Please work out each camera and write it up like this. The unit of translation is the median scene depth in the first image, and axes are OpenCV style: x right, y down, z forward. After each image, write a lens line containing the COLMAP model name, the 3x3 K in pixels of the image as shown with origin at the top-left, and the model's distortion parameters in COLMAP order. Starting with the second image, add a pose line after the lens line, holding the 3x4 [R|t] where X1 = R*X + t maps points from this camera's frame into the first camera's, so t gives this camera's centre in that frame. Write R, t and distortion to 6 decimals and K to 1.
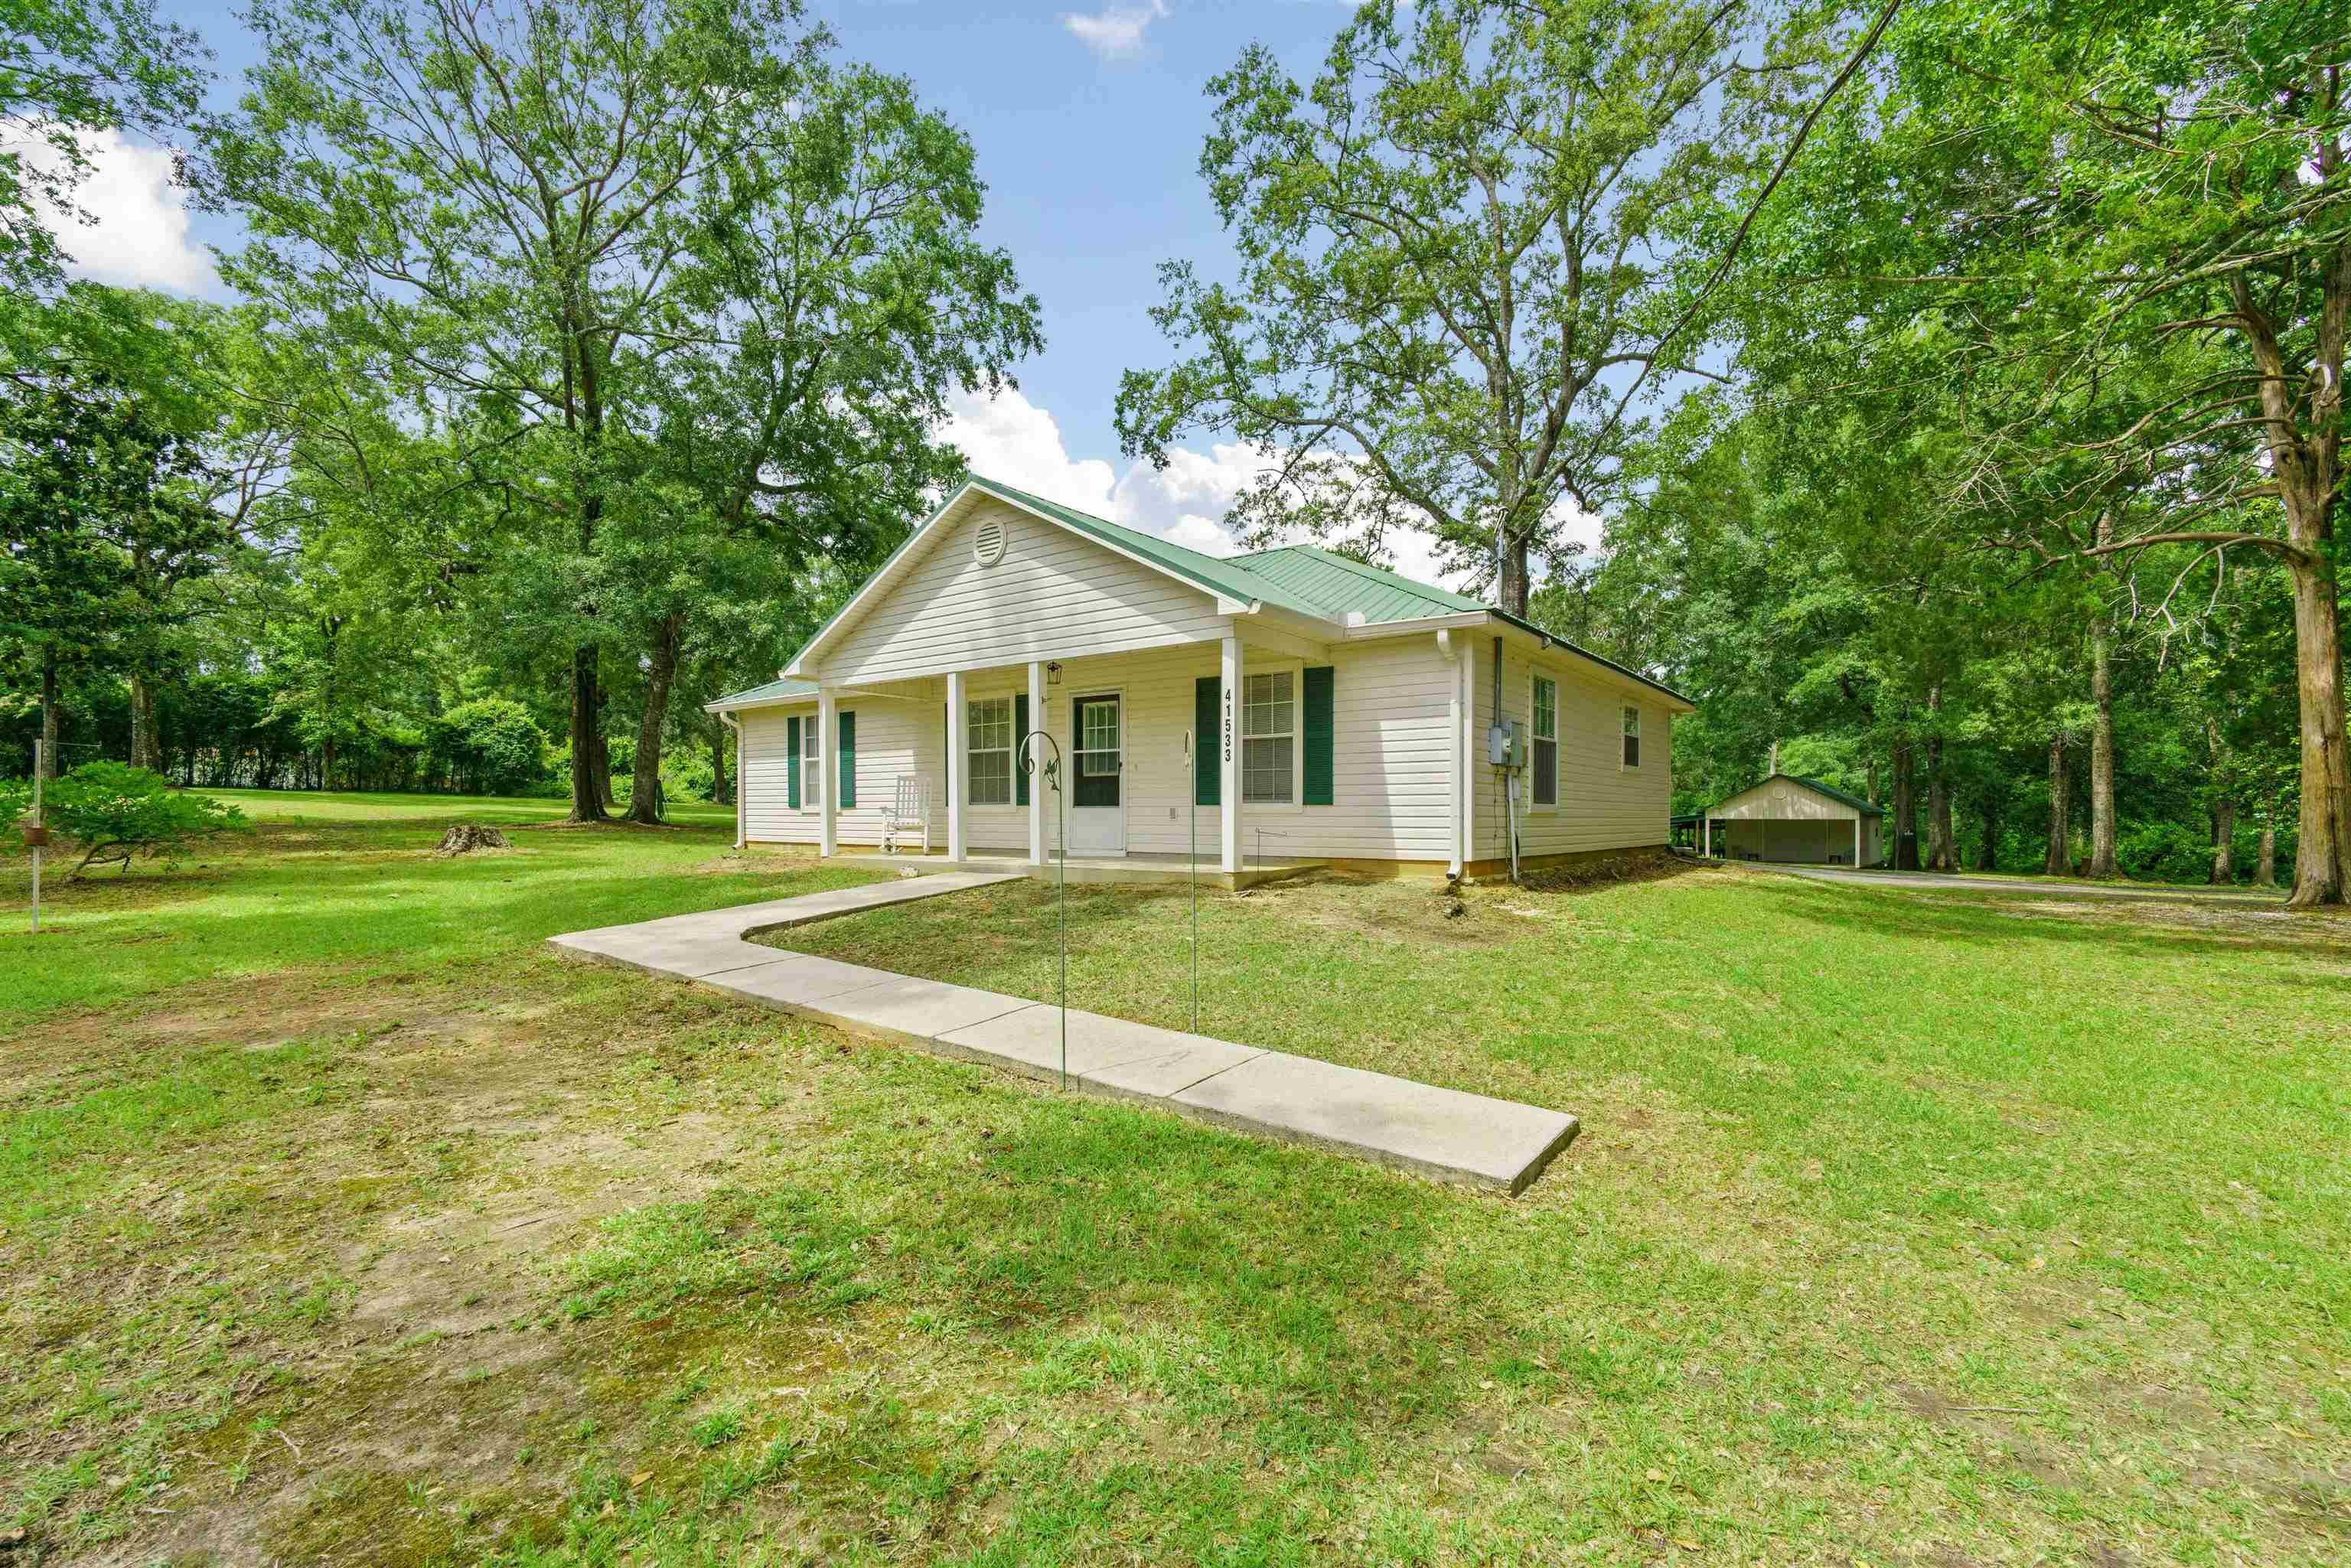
lens RADIAL K [[1018.2, 0, 1177.4], [0, 1018.2, 799.5], [0, 0, 1]] dist [0.000798, 0.000179]
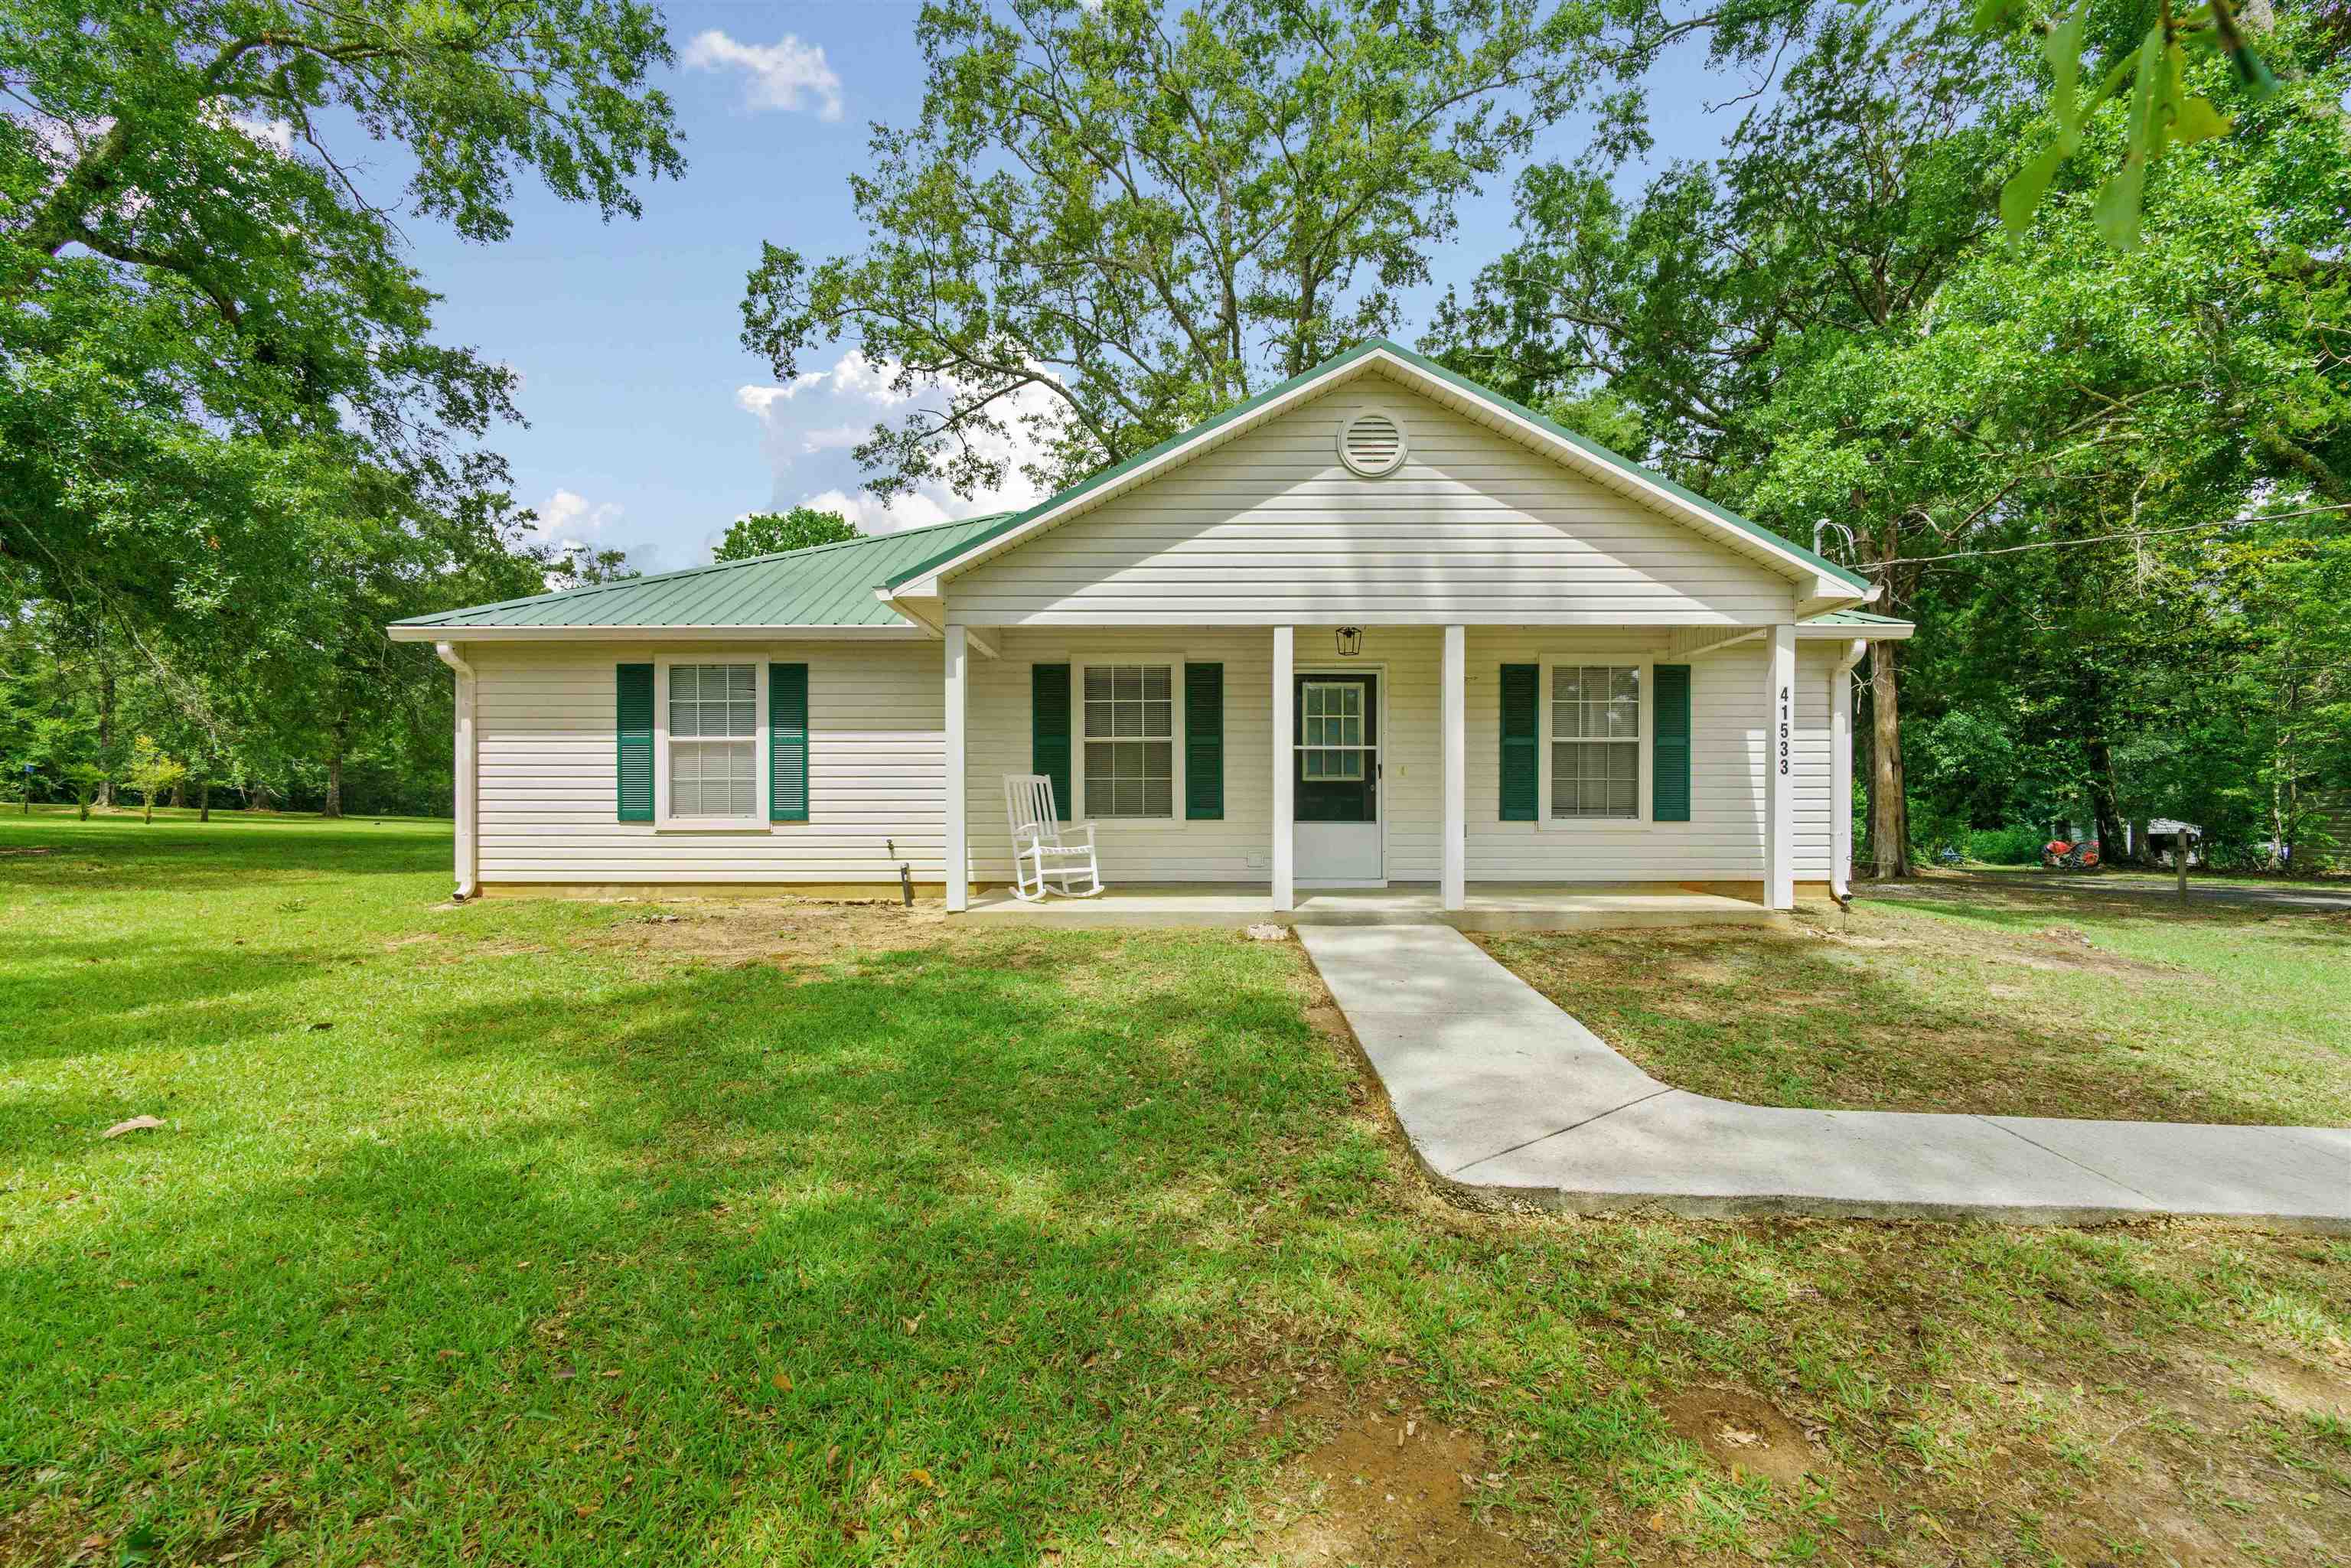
lens RADIAL K [[1018.2, 0, 1175.3], [0, 1018.2, 785.5], [0, 0, 1]] dist [0.000798, 0.000179]
pose [[0.808633, 0.009678, 0.588233, -0.464118], [-0.008485, 0.999953, -0.004787, -0.011433], [-0.588252, -0.001120, 0.808677, 0.349517]]
